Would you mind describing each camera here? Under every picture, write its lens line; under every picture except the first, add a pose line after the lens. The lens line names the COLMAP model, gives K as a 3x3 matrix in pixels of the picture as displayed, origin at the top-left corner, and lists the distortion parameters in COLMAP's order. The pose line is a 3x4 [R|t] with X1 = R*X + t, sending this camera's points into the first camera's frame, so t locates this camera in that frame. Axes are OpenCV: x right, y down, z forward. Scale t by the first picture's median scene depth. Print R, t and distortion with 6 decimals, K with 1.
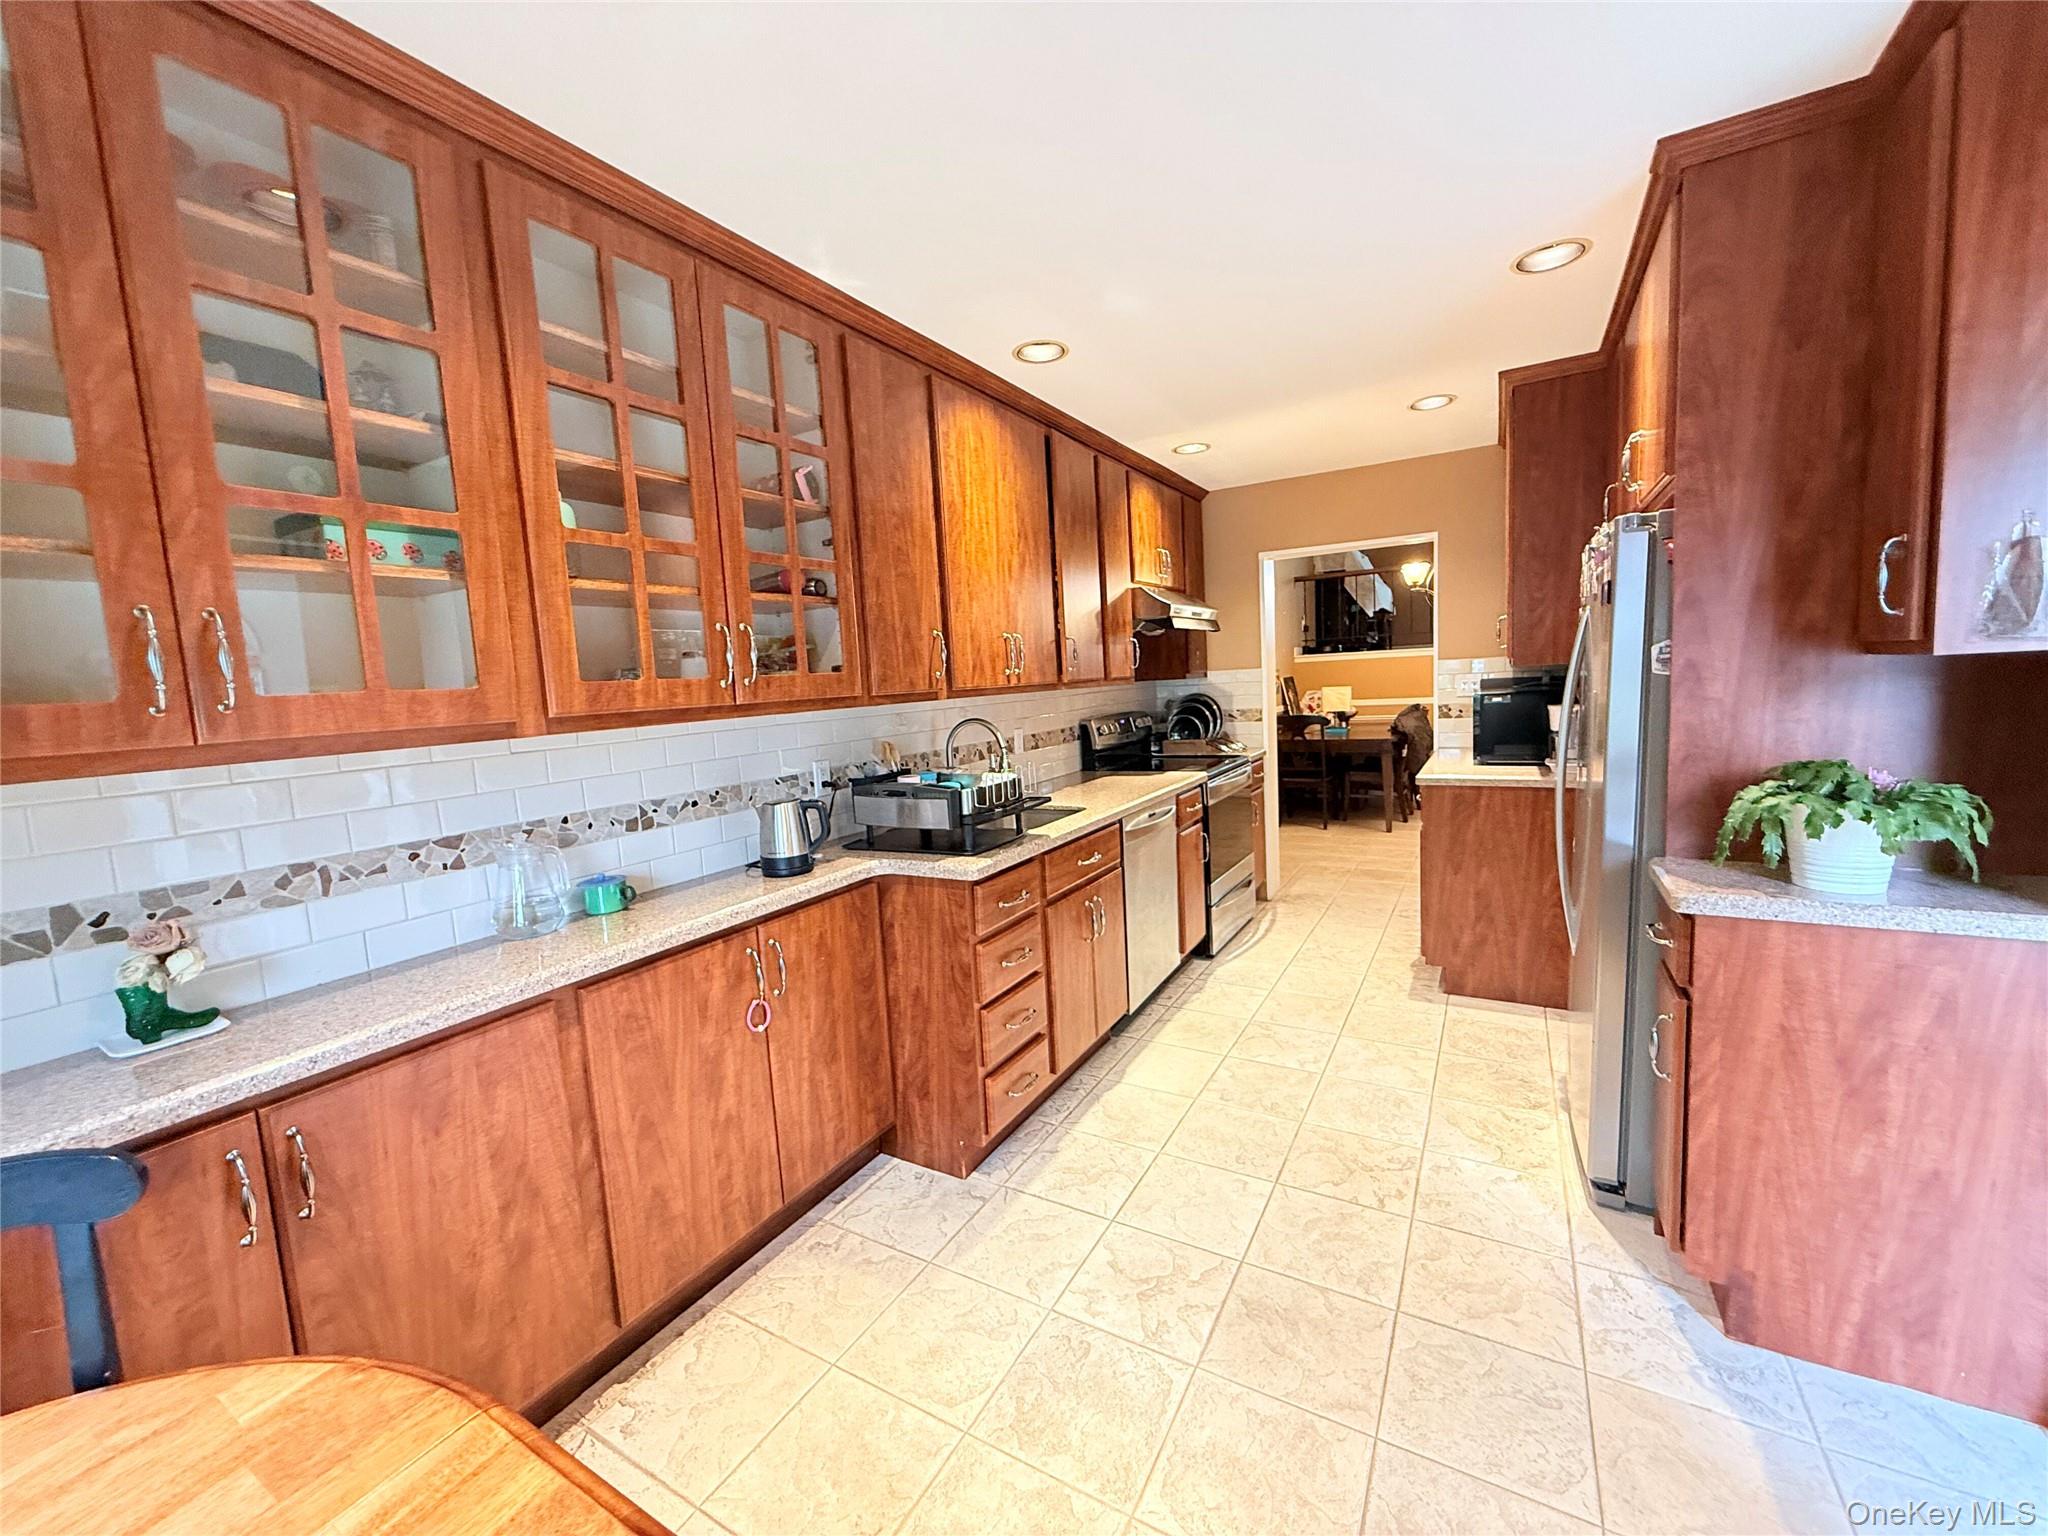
lens RADIAL K [[817.5, 0, 1019.5], [0, 817.5, 767.5], [0, 0, 1]] dist [0.000618, -0.000503]
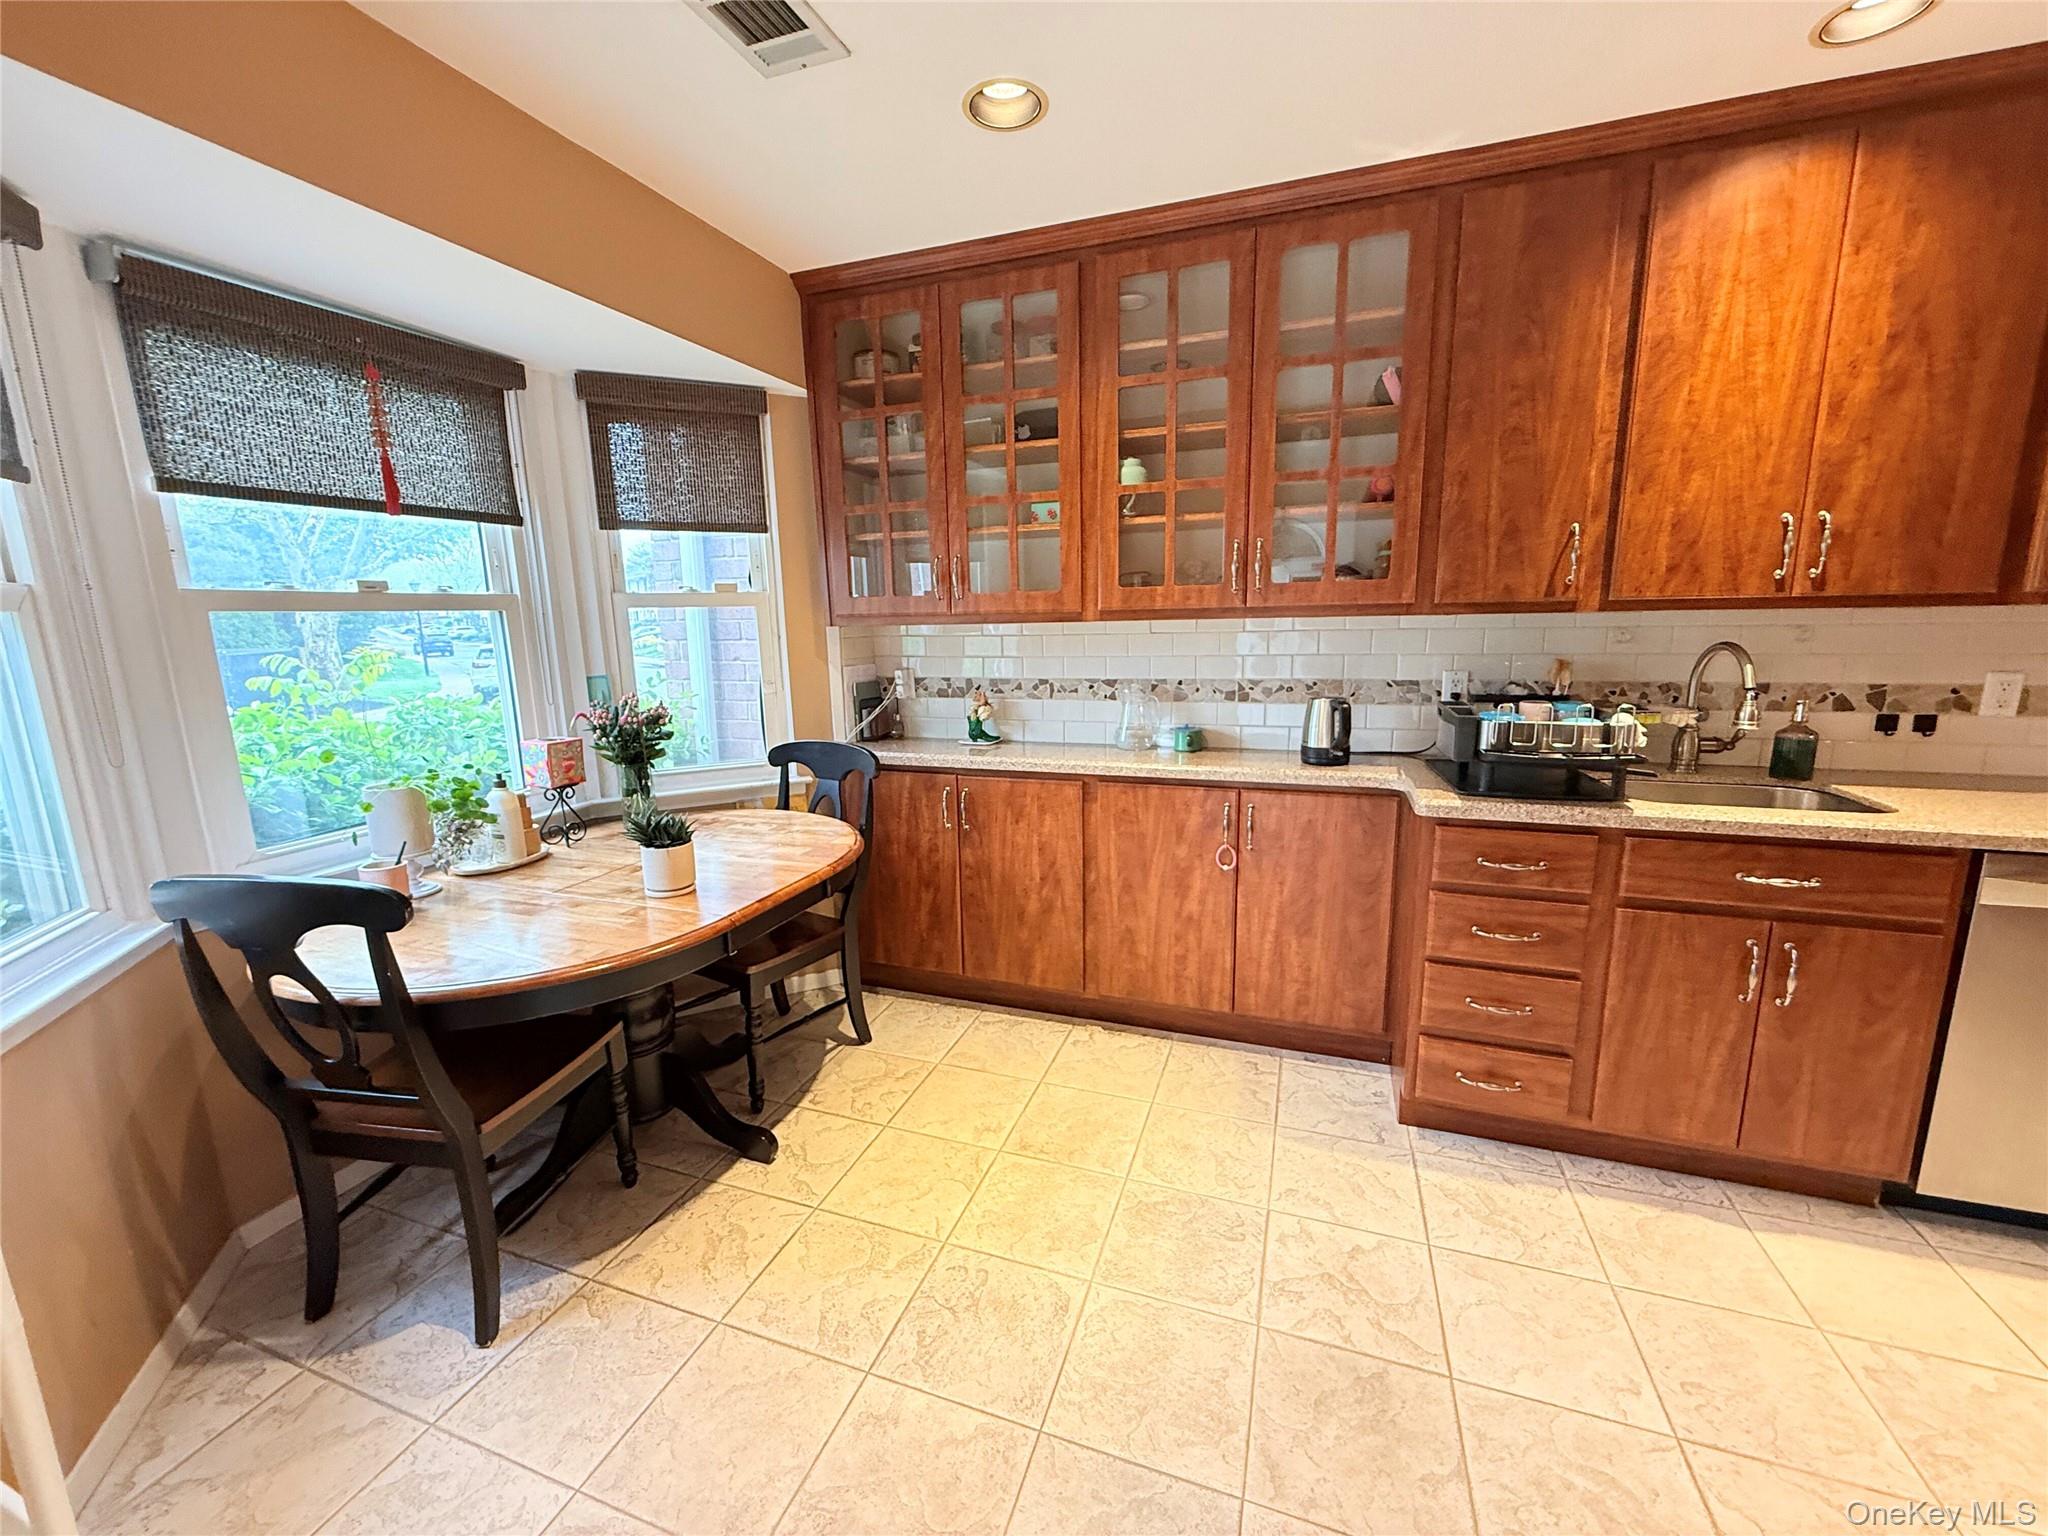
lens RADIAL K [[817.5, 0, 1019.5], [0, 817.5, 767.5], [0, 0, 1]] dist [0.000618, -0.000503]
pose [[0.185689, 0.229608, -0.955406, 0.815068], [-0.097971, 0.971797, 0.214506, -0.072628], [0.977712, 0.053771, 0.202947, 0.433387]]
